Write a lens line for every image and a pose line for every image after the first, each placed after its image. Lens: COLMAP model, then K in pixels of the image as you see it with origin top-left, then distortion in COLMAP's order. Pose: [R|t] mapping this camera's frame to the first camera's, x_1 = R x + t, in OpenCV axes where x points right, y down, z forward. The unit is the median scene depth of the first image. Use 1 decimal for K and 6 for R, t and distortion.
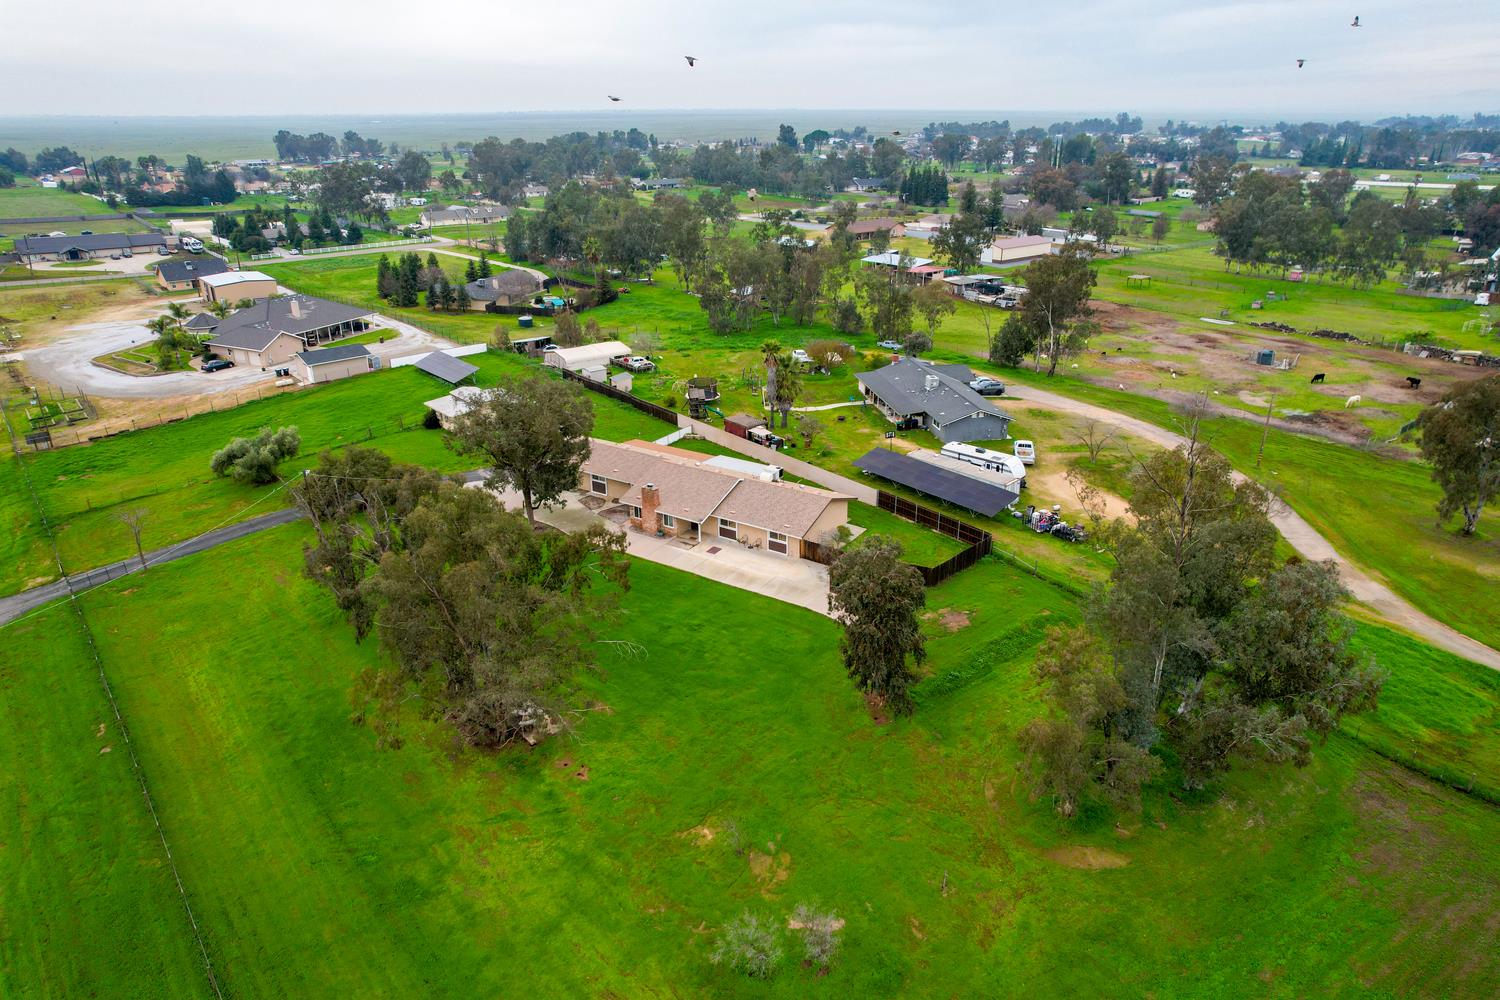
lens RADIAL K [[950.9, 0, 757.1], [0, 950.9, 493.7], [0, 0, 1]] dist [-0.091308, 0.077931]
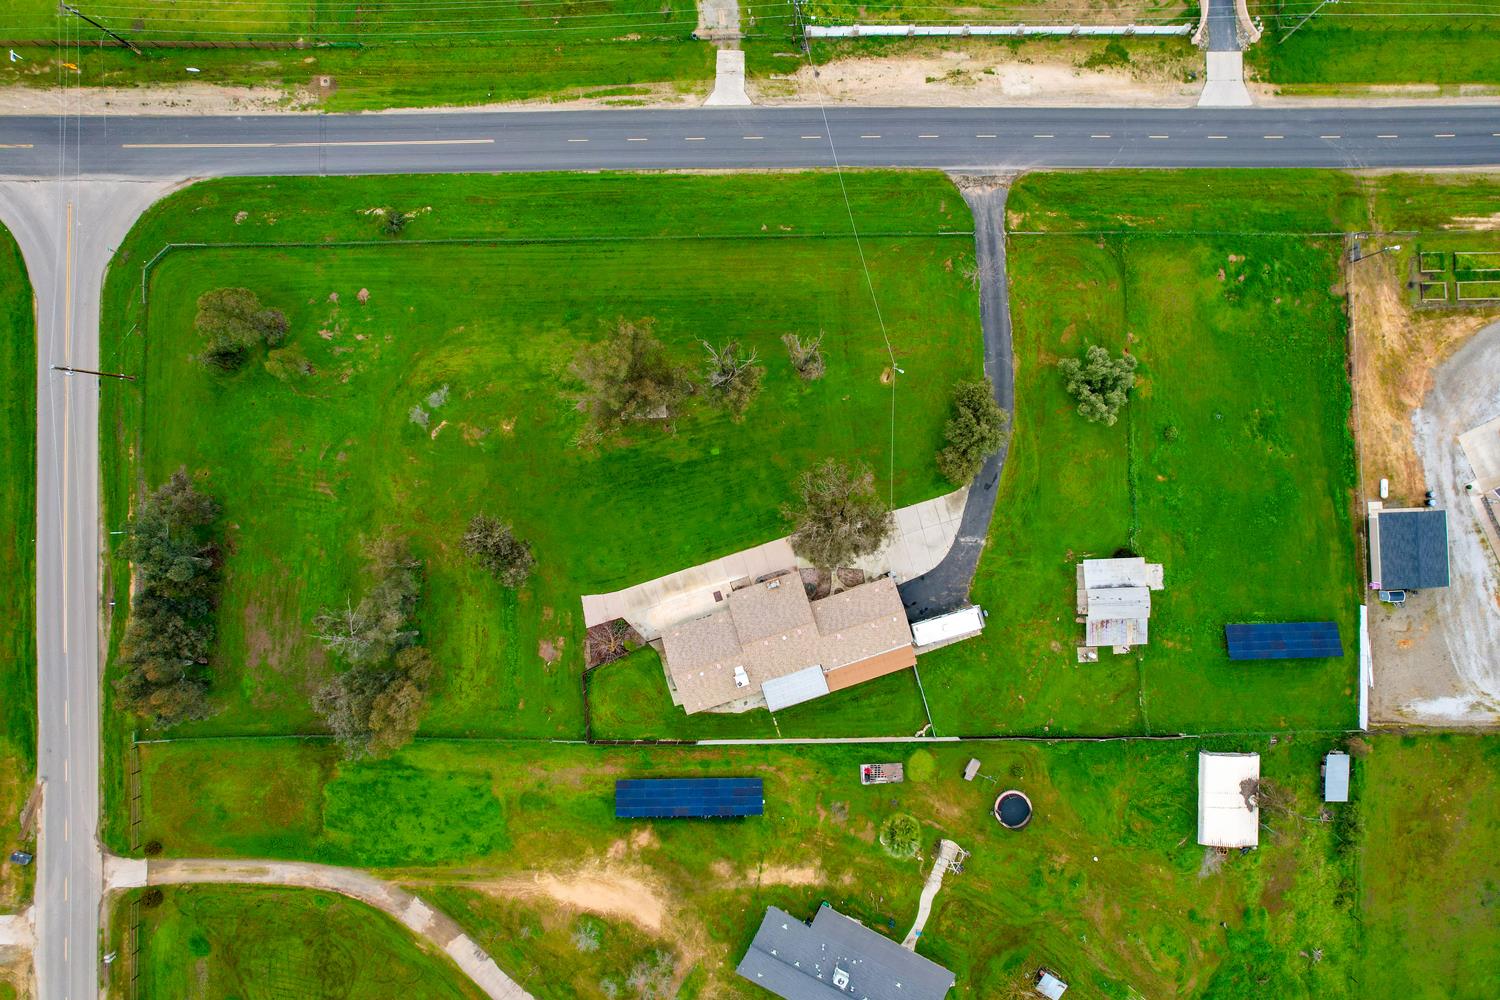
lens RADIAL K [[950.9, 0, 757.1], [0, 950.9, 493.7], [0, 0, 1]] dist [-0.091308, 0.077931]
pose [[-0.645816, 0.763492, 0.001083, -0.118656], [-0.296793, -0.252356, 0.920994, -0.720937], [0.703445, 0.594471, 0.389575, 0.239454]]
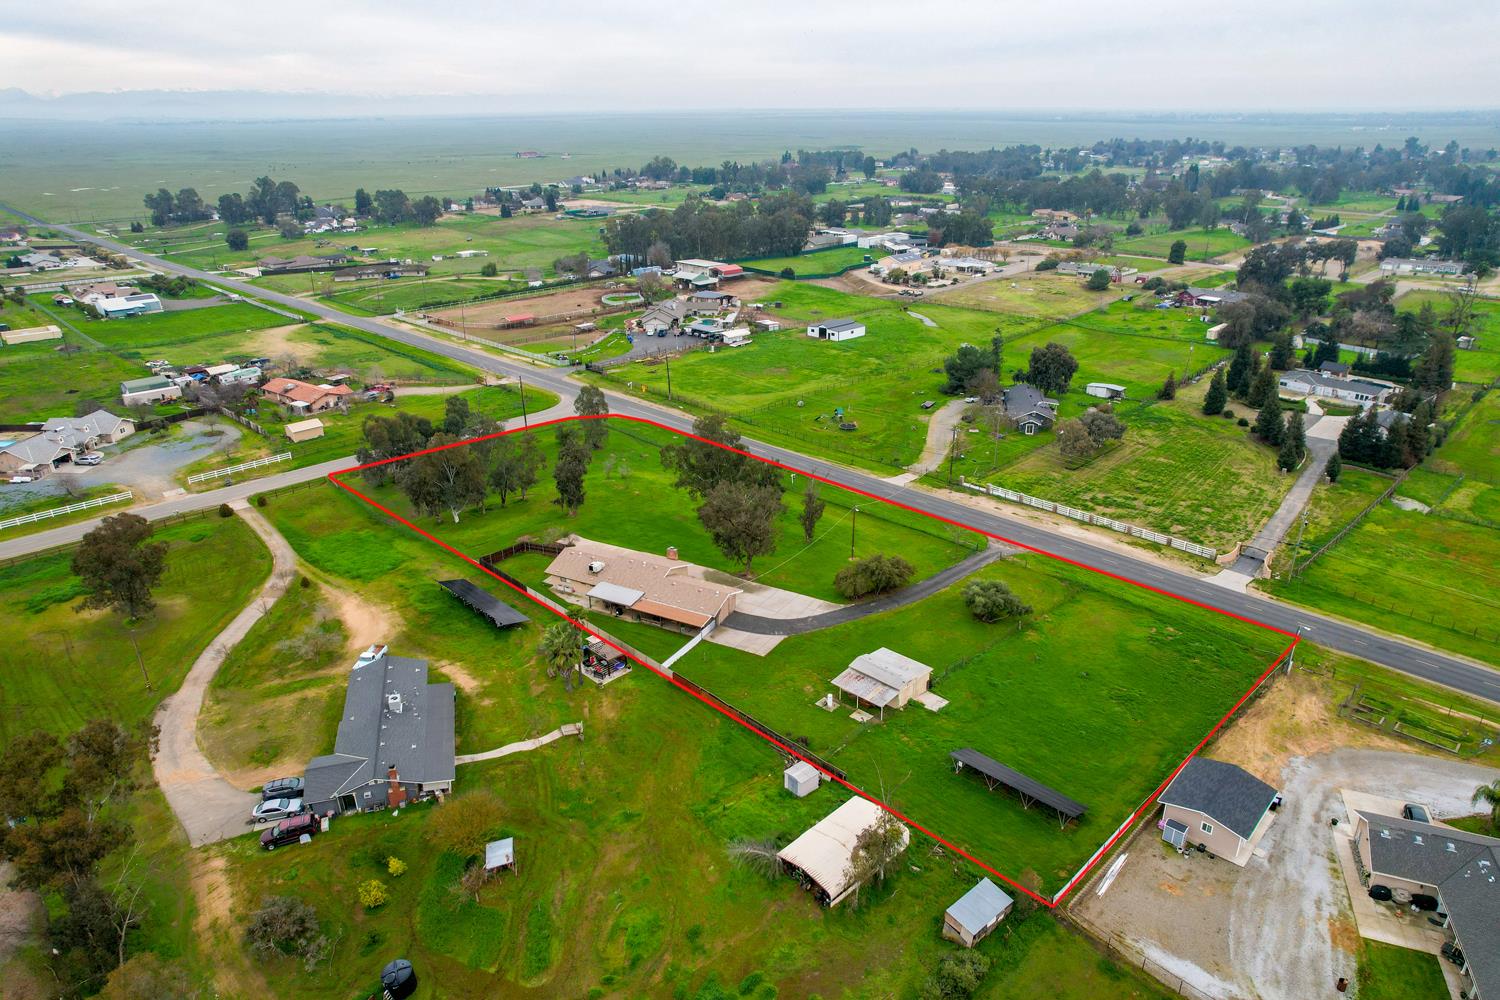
lens RADIAL K [[966.2, 0, 735.8], [0, 966.2, 502.2], [0, 0, 1]] dist [-0.064248, 0.032771]
pose [[-0.998229, 0.032129, -0.050070, -0.085340], [-0.012501, 0.709553, 0.704541, -0.769820], [0.058164, 0.703919, -0.707895, 1.309315]]
